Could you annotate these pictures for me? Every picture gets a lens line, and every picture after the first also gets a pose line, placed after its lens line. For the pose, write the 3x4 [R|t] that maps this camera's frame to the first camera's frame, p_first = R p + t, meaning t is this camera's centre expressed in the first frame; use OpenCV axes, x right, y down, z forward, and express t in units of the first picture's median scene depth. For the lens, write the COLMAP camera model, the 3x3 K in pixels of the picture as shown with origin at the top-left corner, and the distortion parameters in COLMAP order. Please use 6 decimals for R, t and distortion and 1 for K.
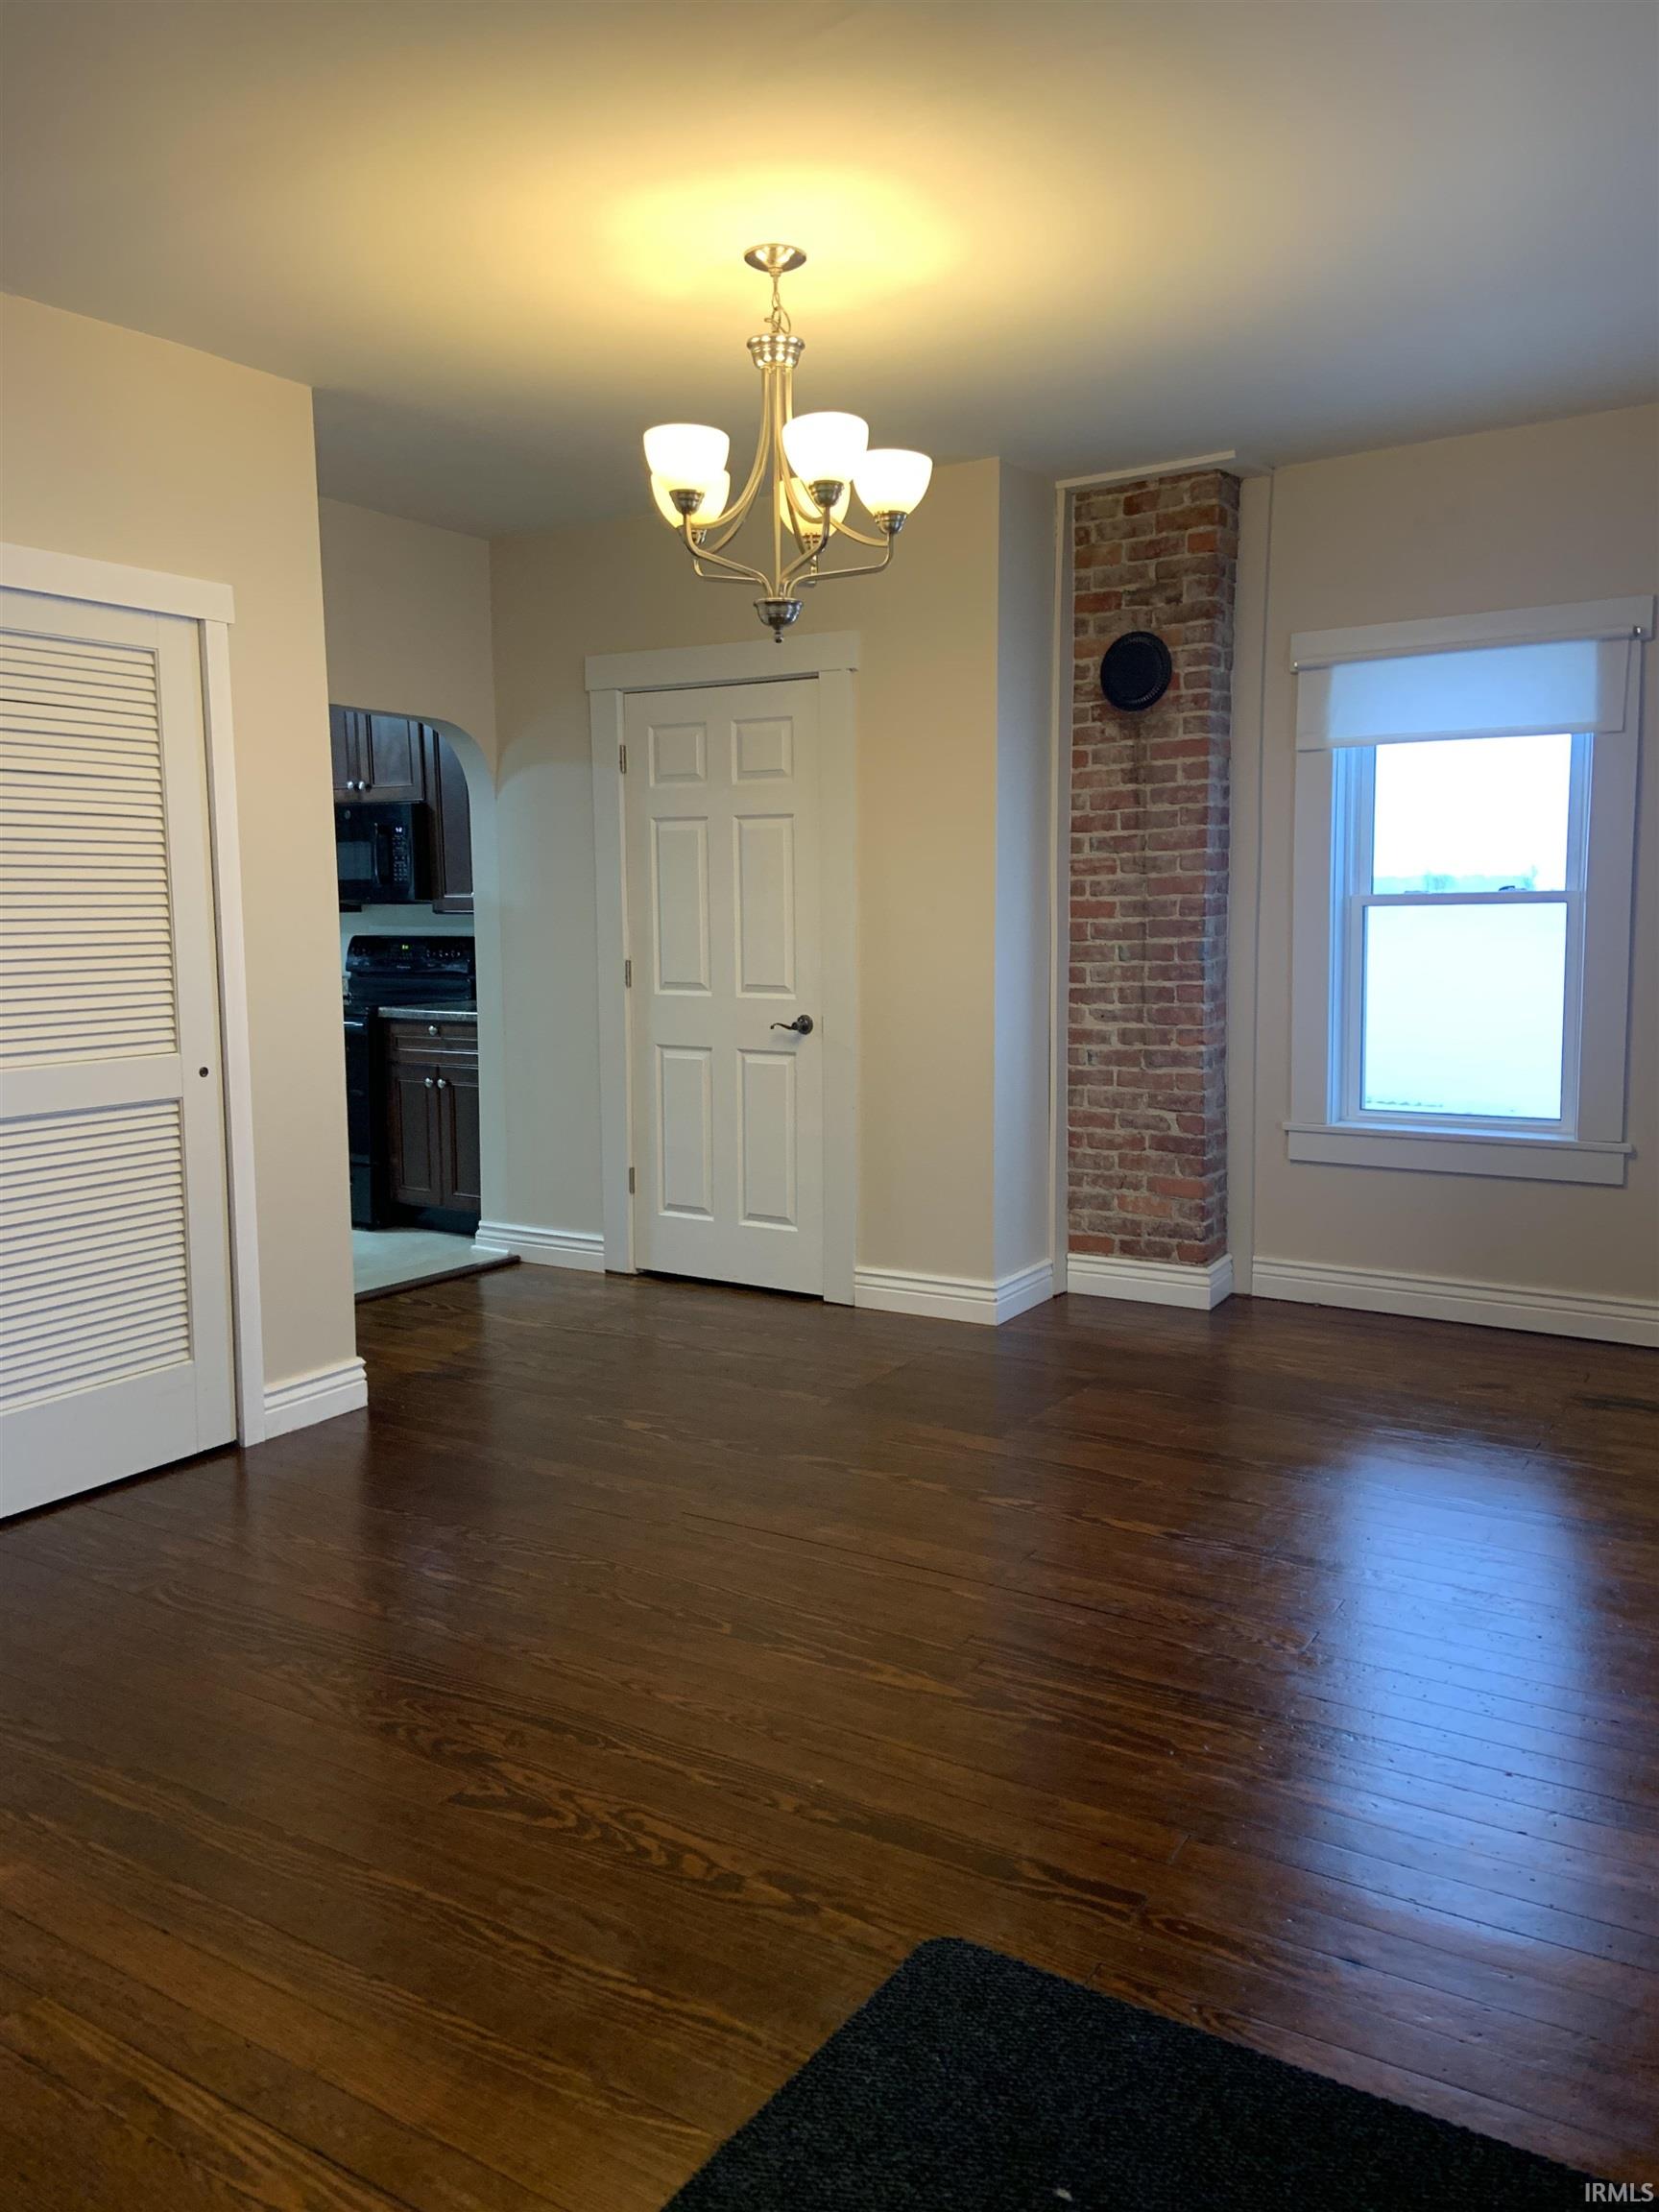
lens RADIAL K [[1652.1, 0, 826.6], [0, 1652.1, 1098.2], [0, 0, 1]] dist [0.025938, -0.073737]
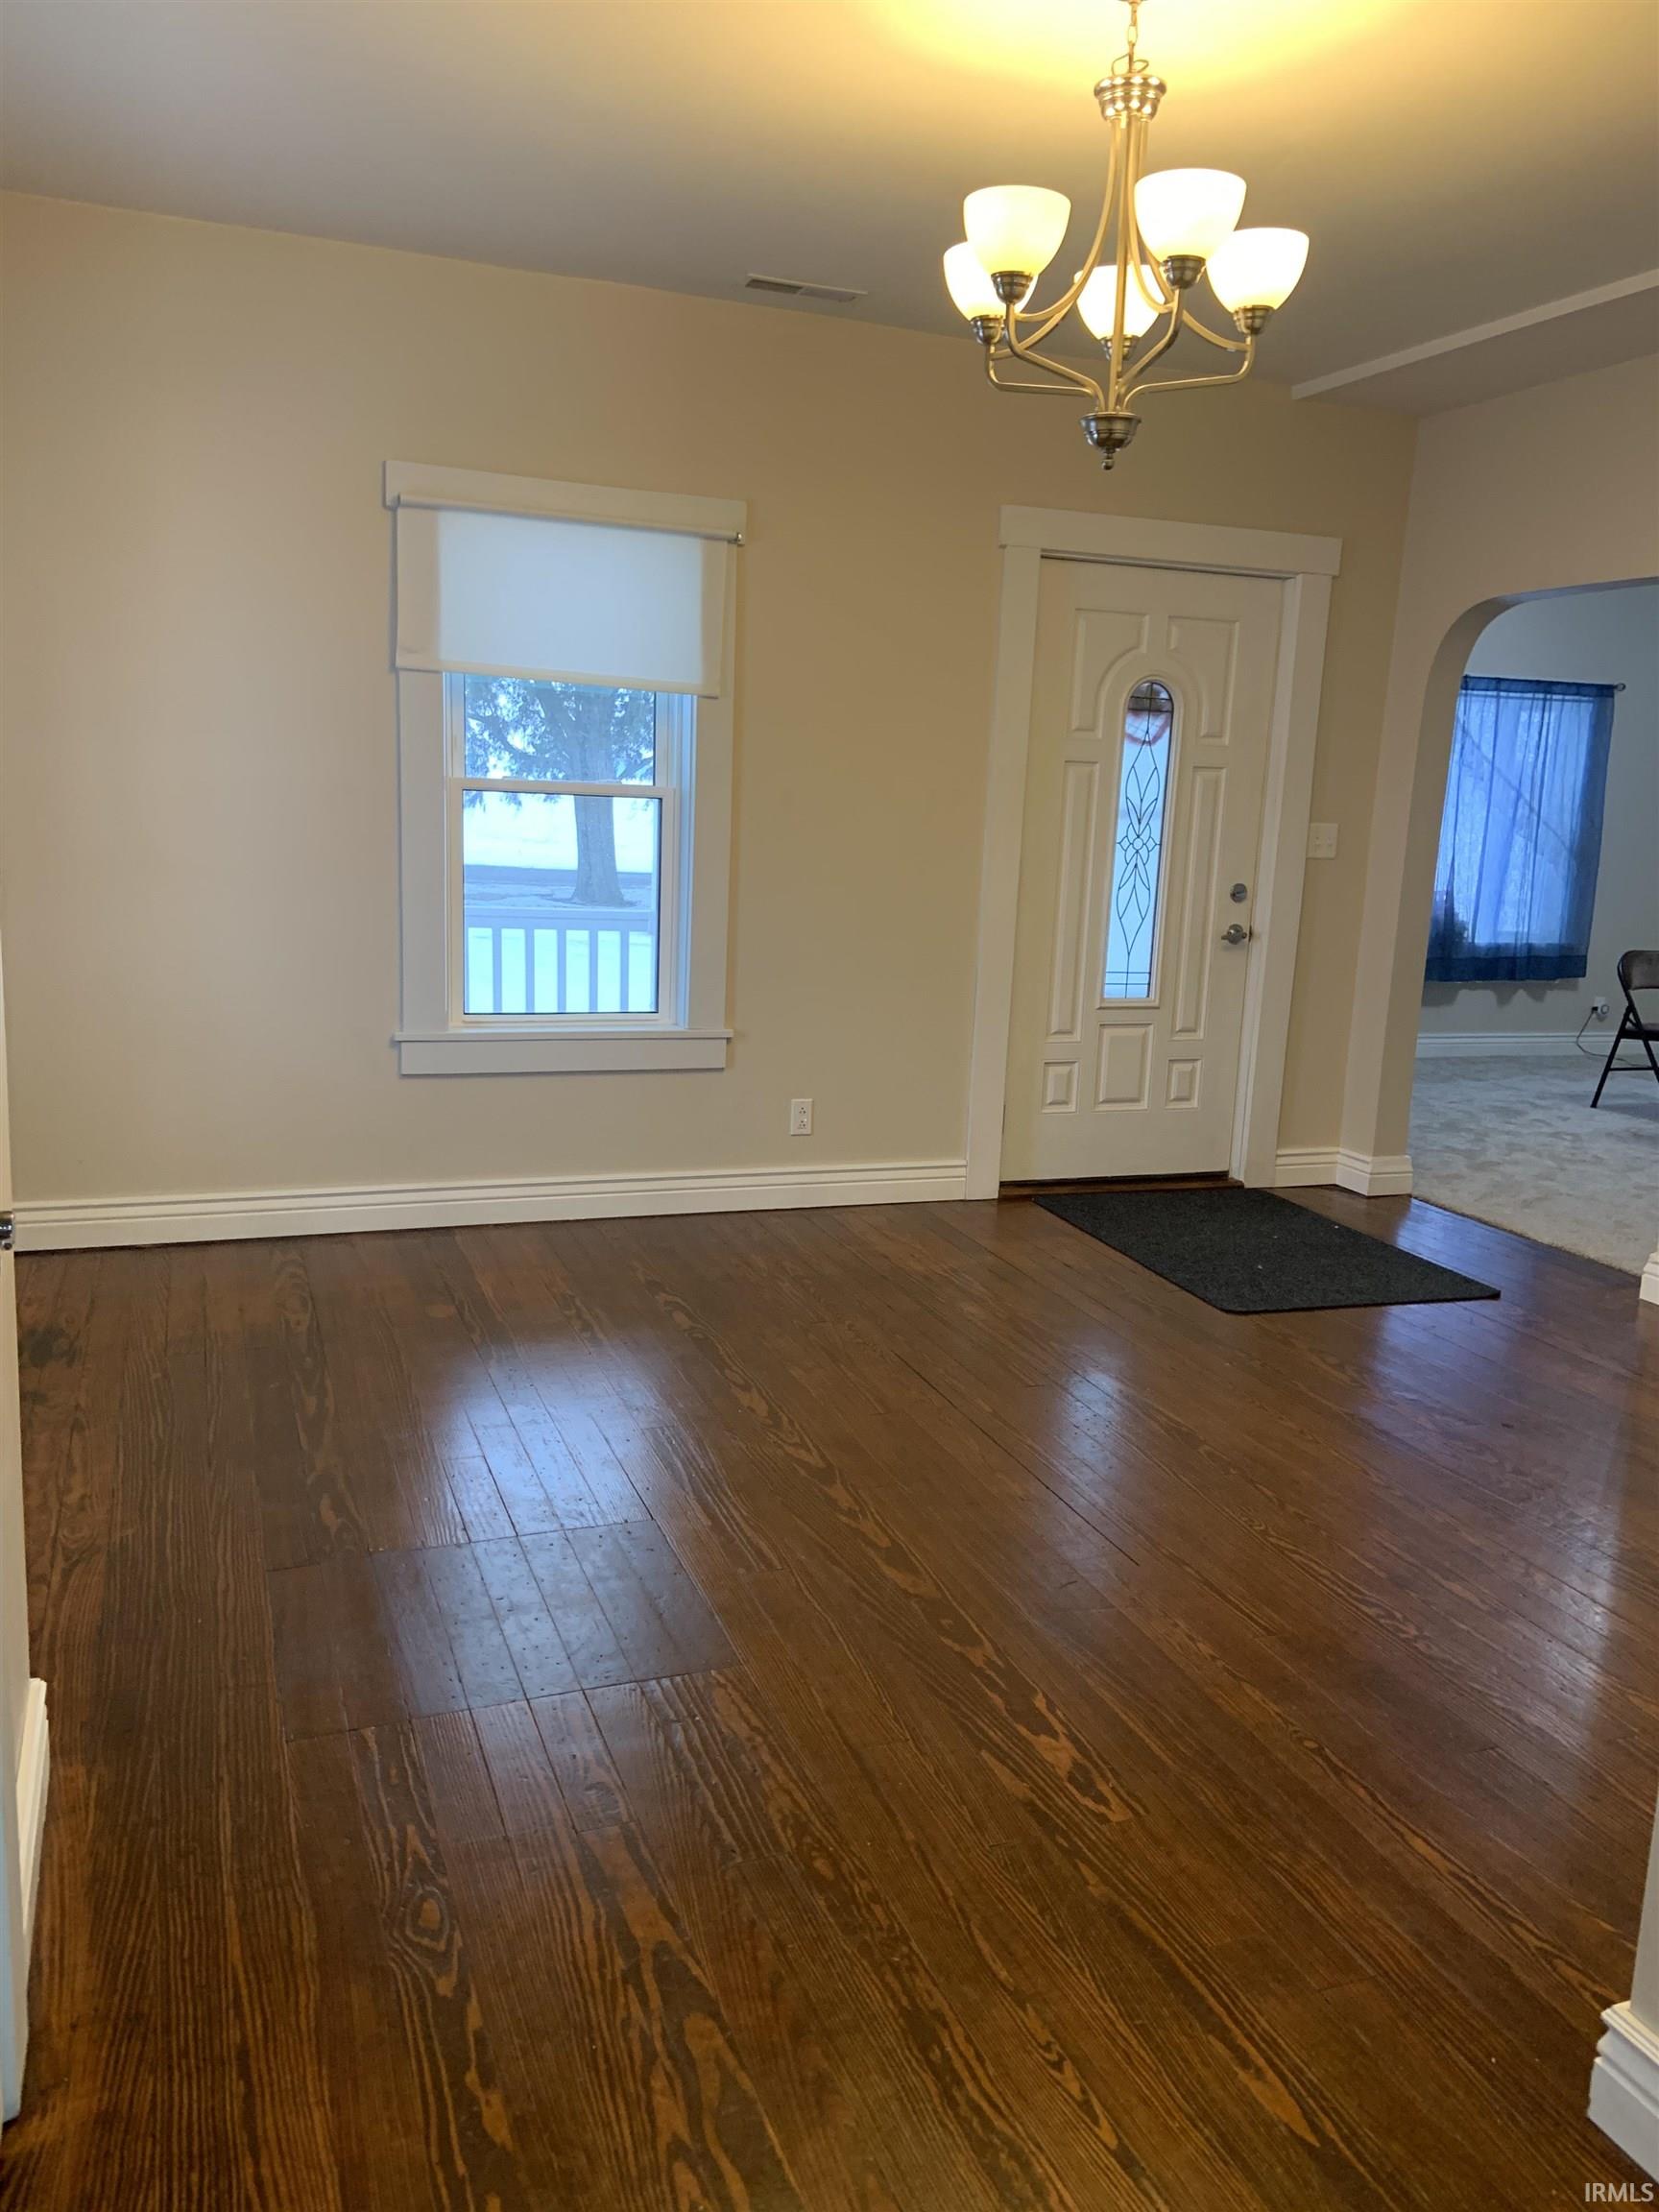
lens RADIAL K [[1652.1, 0, 827.1], [0, 1652.1, 1104.8], [0, 0, 1]] dist [0.025938, -0.073737]
pose [[-0.803220, -0.126122, 0.582177, -0.412823], [0.050927, 0.959211, 0.278065, -0.194390], [-0.593501, 0.252996, -0.764035, 1.685765]]
